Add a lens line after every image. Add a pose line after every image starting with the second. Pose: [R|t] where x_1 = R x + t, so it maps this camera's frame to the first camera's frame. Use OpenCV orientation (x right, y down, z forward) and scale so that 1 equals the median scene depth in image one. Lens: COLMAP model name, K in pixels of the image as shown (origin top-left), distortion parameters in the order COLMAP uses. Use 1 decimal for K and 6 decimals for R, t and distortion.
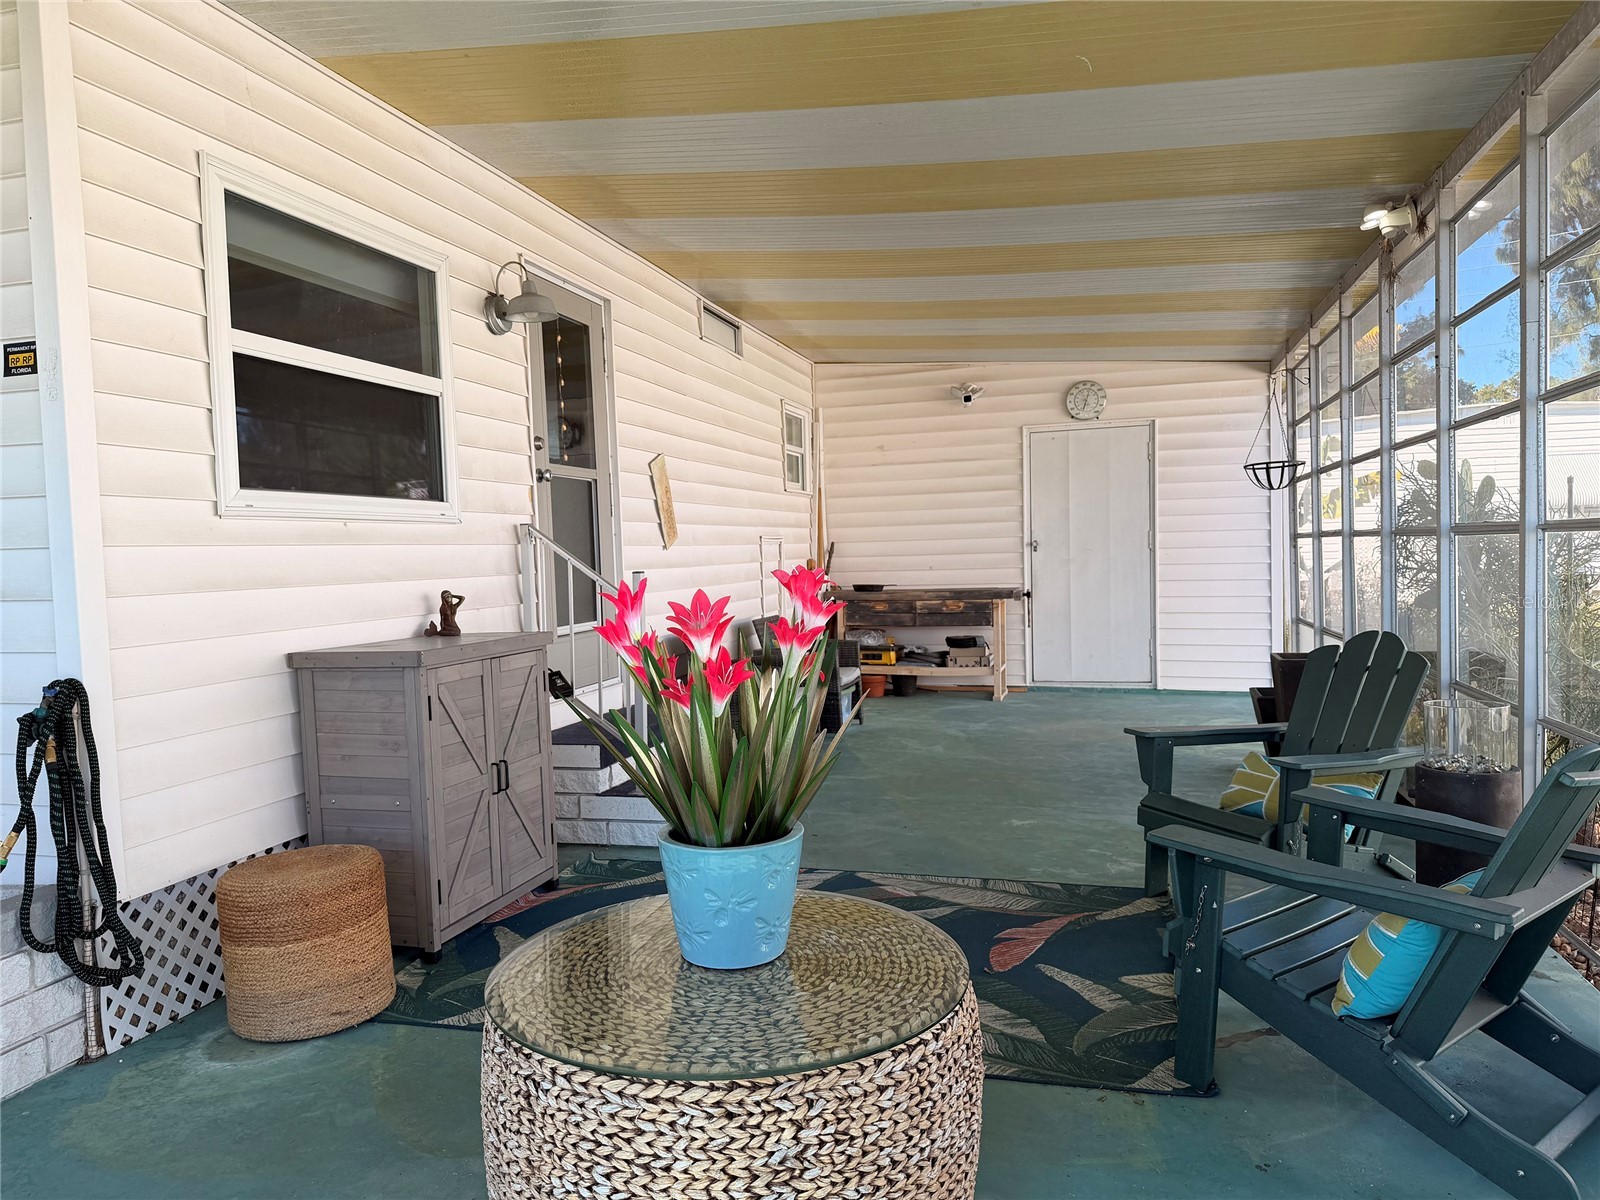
lens RADIAL K [[1128.1, 0, 800.0], [0, 1128.1, 600.0], [0, 0, 1]] dist [0.036081, -0.043680]
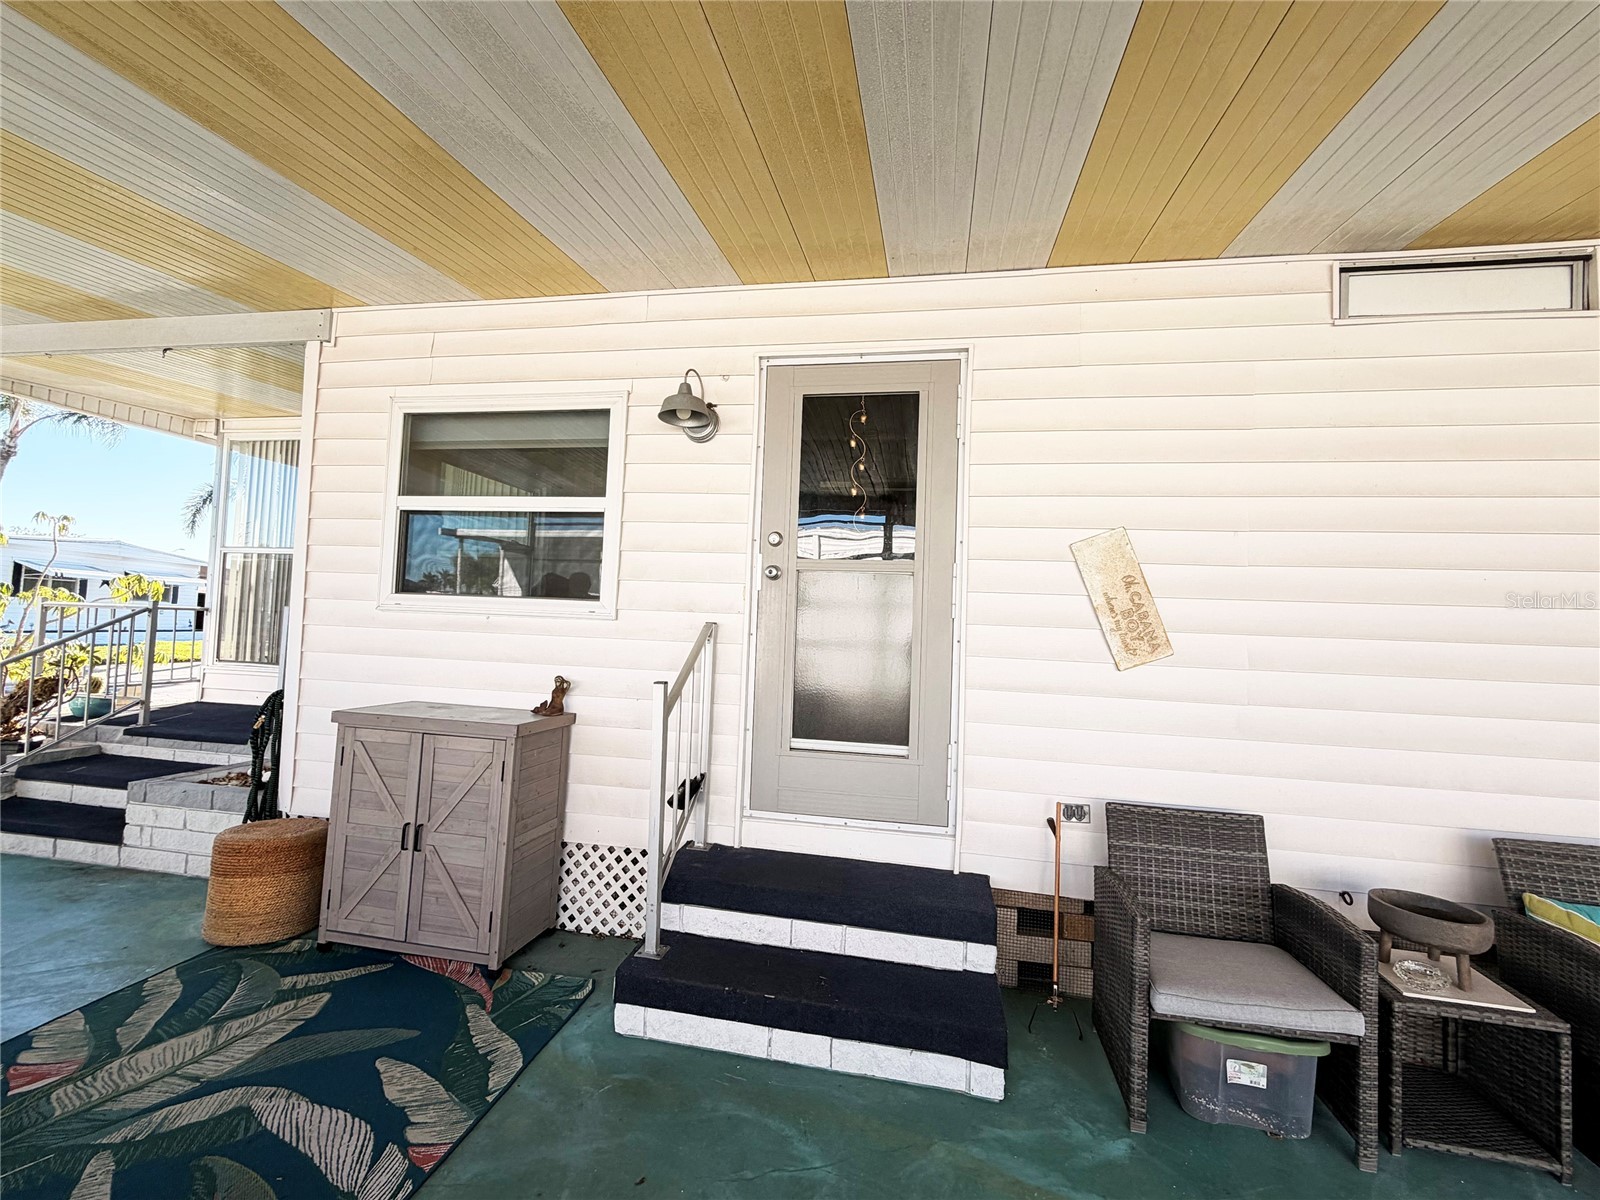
lens RADIAL K [[689.5, 0, 800.0], [0, 689.5, 600.0], [0, 0, 1]] dist [-0.000617, 0.000003]
pose [[0.090412, -0.001711, -0.995903, 0.426653], [-0.084118, 0.996412, -0.009349, -0.101962], [0.992346, 0.084618, 0.089944, 1.181544]]
